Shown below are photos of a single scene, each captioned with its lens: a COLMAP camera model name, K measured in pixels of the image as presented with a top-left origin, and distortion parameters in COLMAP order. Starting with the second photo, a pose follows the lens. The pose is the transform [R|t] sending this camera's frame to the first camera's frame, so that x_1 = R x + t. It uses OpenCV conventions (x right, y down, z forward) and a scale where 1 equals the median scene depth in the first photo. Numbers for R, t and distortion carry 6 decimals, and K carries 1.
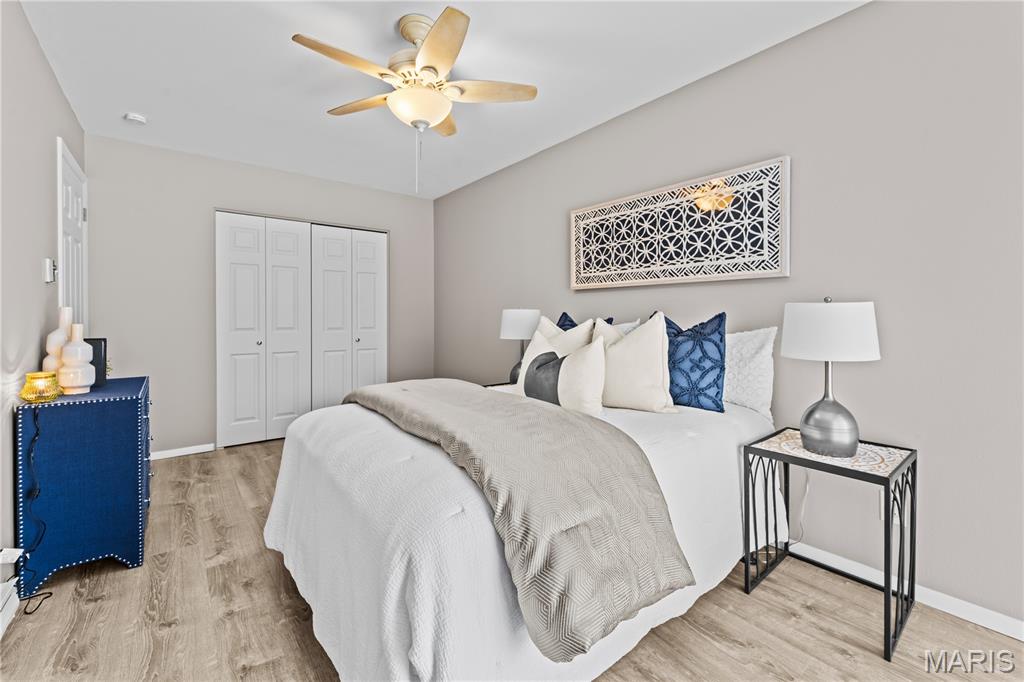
lens RADIAL K [[424.3, 0, 519.5], [0, 424.3, 326.9], [0, 0, 1]] dist [-0.000658, -0.001114]
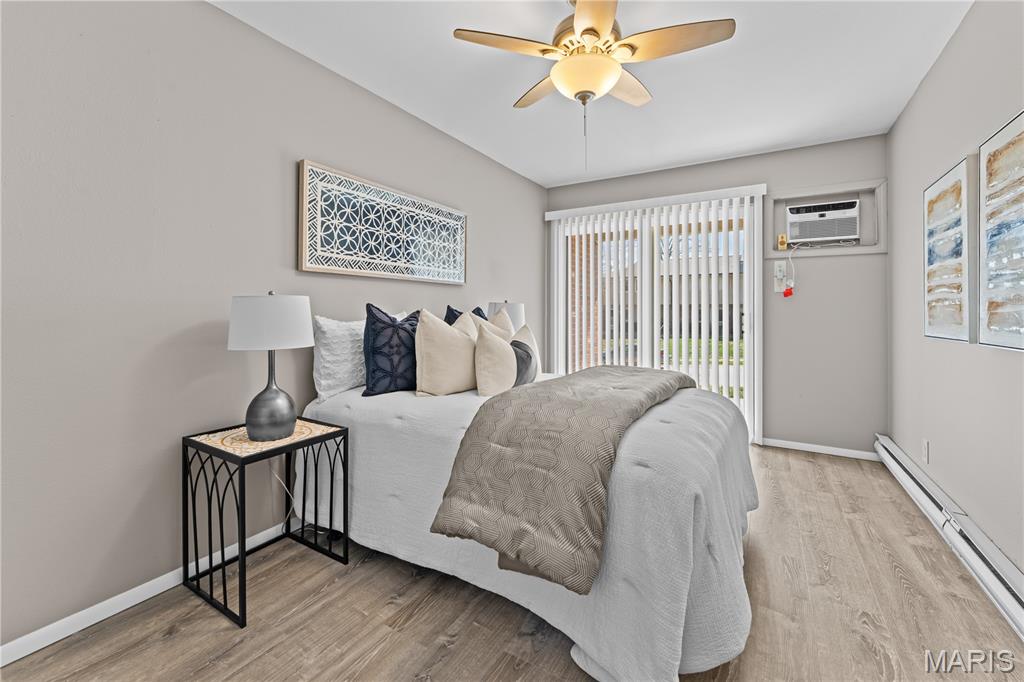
lens RADIAL K [[424.3, 0, 505.2], [0, 424.3, 301.9], [0, 0, 1]] dist [-0.000658, -0.001114]
pose [[-0.325428, 0.001297, 0.945566, -0.734534], [-0.000137, 0.999999, -0.001419, -0.038360], [-0.945567, -0.000592, -0.325428, 1.026661]]
